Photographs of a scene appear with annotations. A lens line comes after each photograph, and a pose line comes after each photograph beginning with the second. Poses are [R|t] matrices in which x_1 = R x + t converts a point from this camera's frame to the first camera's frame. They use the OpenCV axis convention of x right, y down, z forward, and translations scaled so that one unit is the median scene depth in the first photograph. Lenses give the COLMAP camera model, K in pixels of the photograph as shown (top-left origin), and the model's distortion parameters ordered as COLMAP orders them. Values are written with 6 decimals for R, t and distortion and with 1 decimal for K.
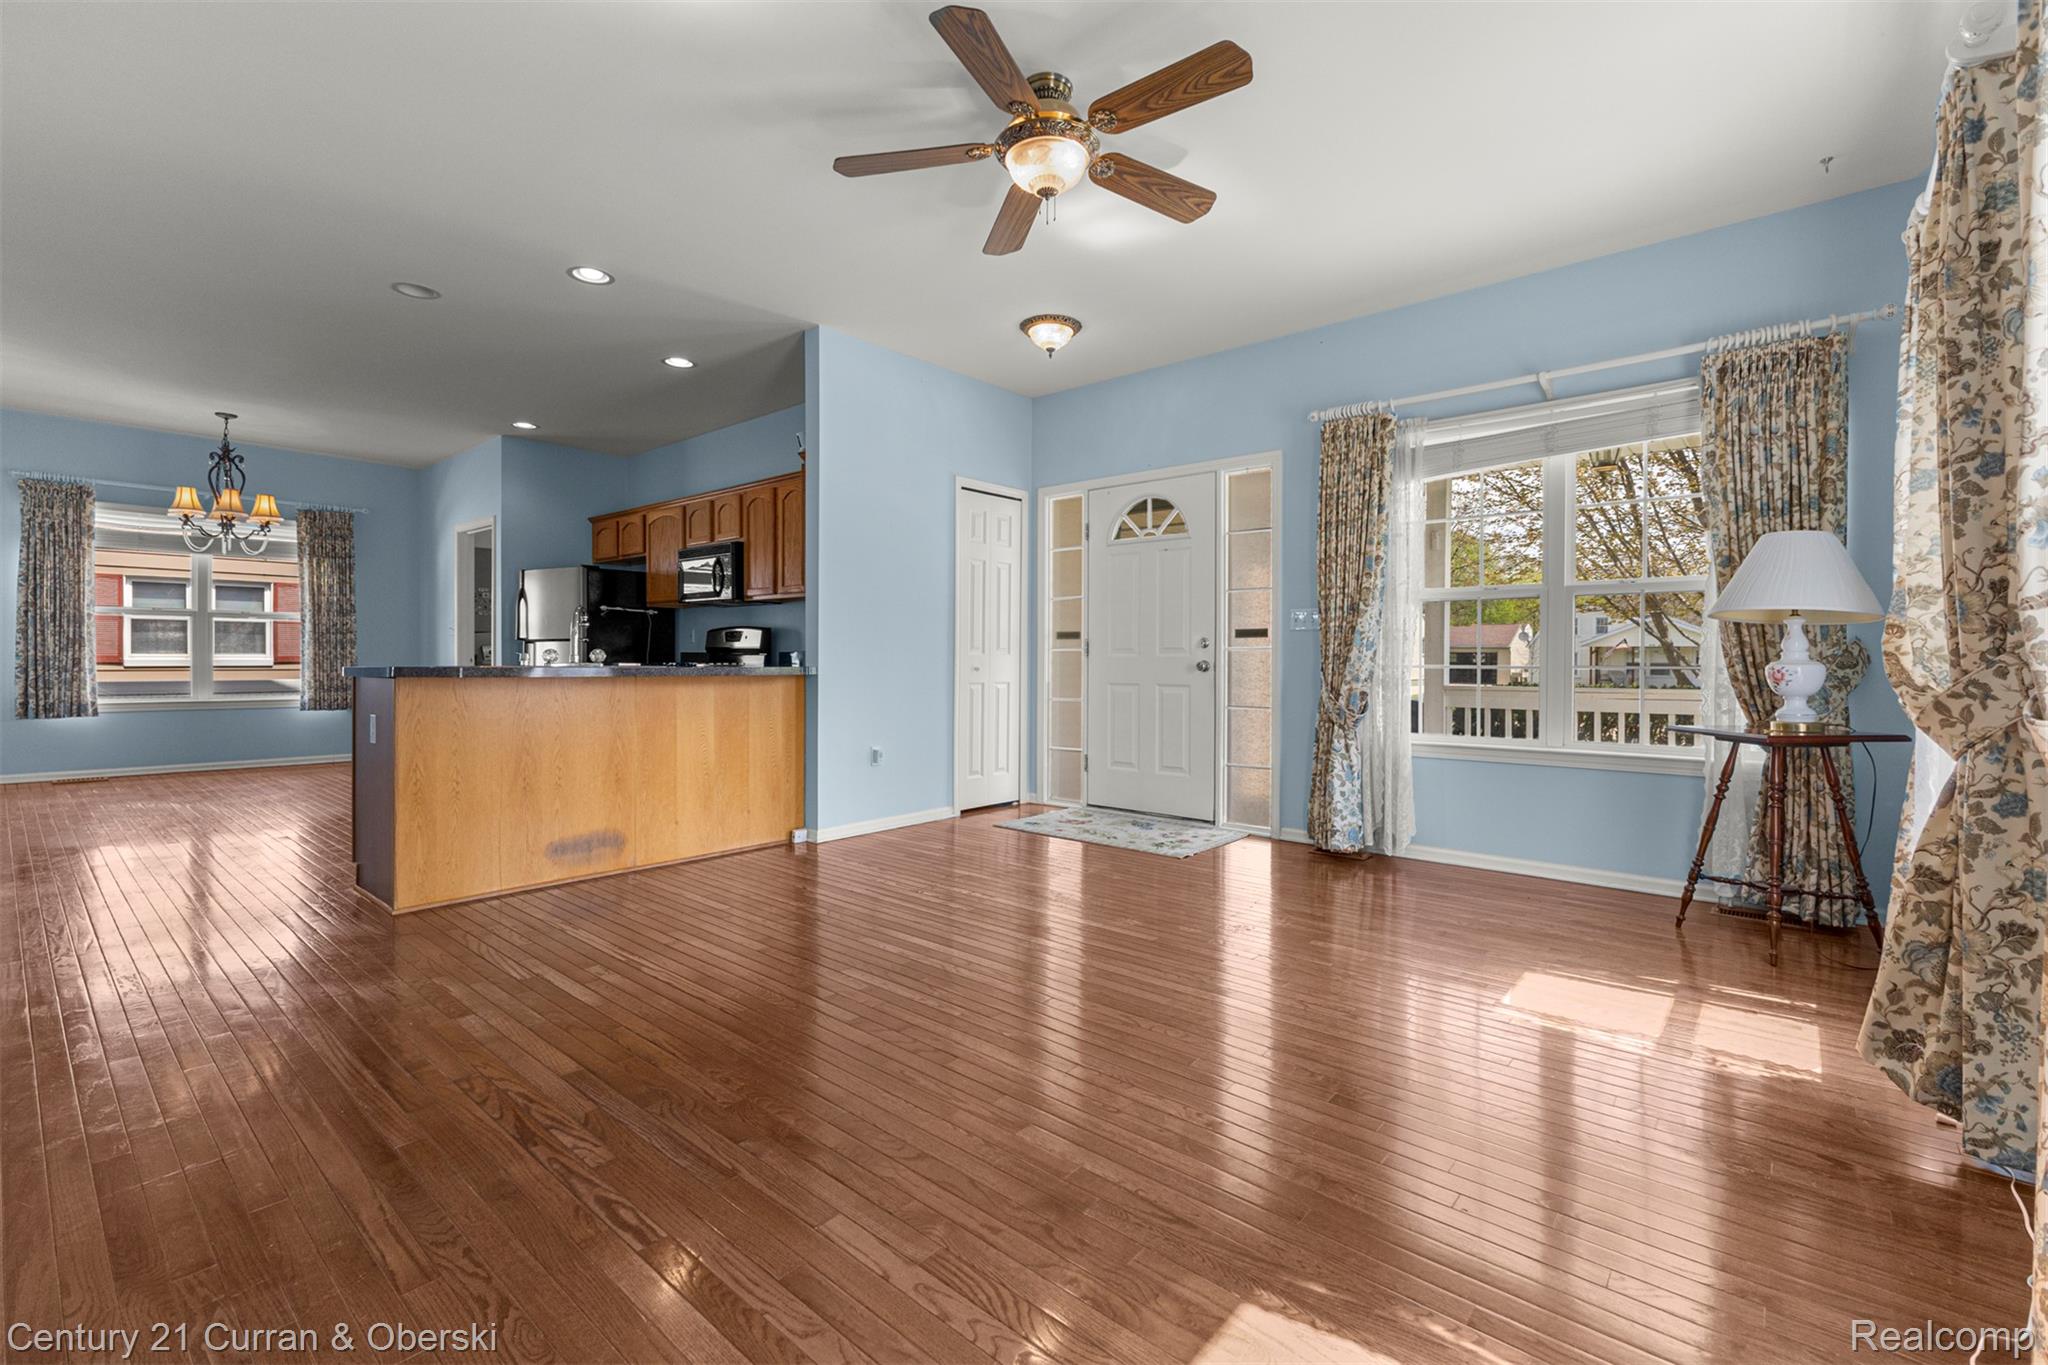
lens RADIAL K [[878.4, 0, 1033.6], [0, 878.4, 667.1], [0, 0, 1]] dist [0.015791, -0.008732]
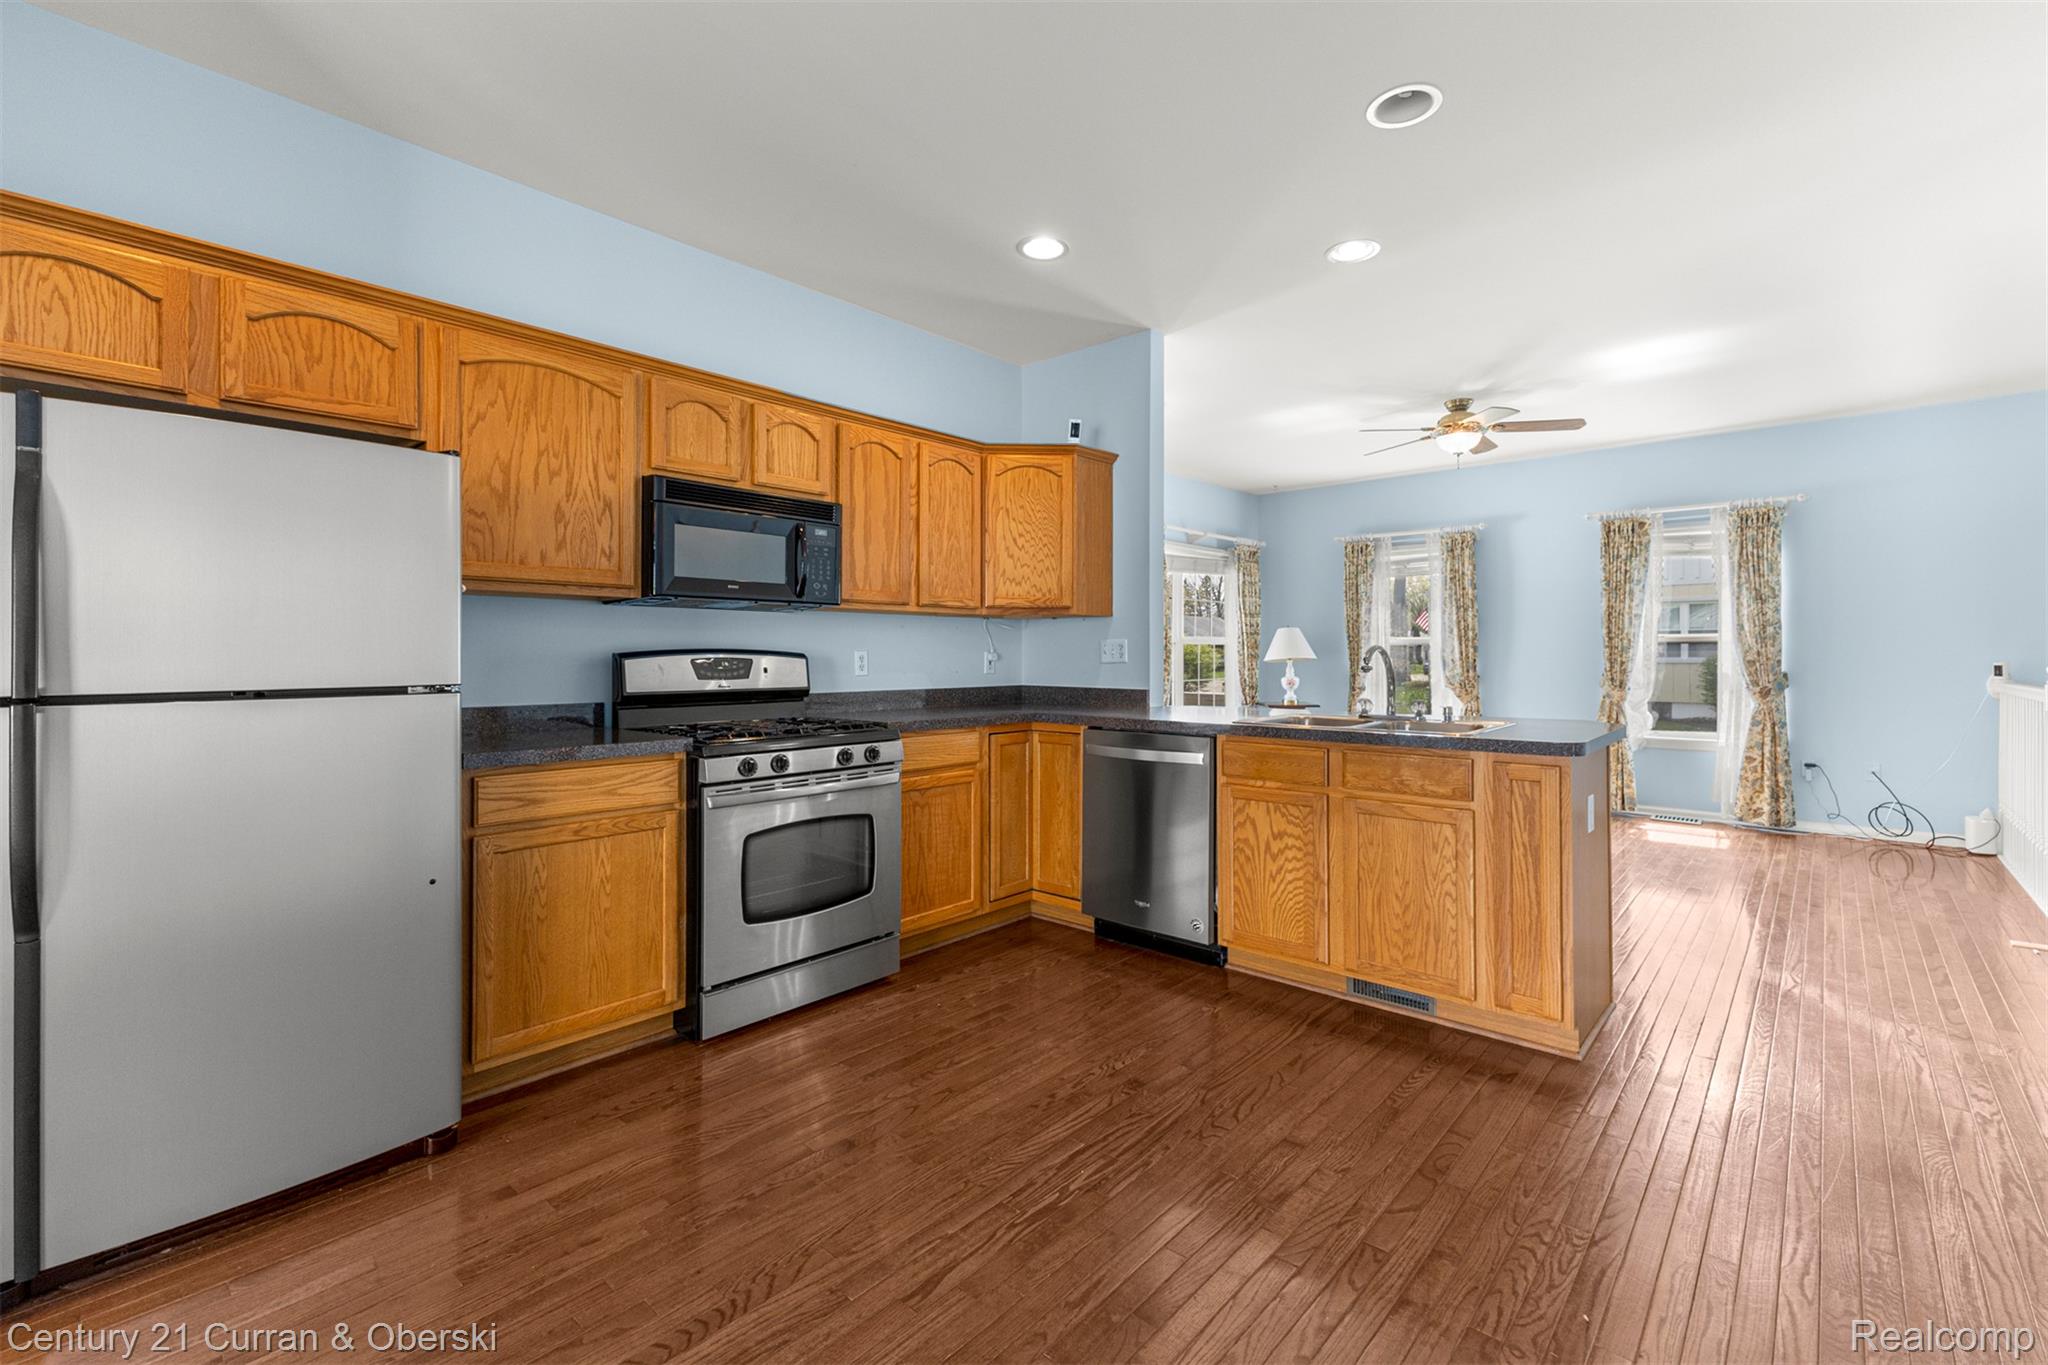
lens RADIAL K [[879.2, 0, 1024.8], [0, 879.2, 655.9], [0, 0, 1]] dist [0.001120, 0.000152]
pose [[0.033201, -0.005405, 0.999434, -0.838421], [0.010619, 0.999931, 0.005055, -0.042742], [-0.999392, 0.010445, 0.033257, 0.802310]]
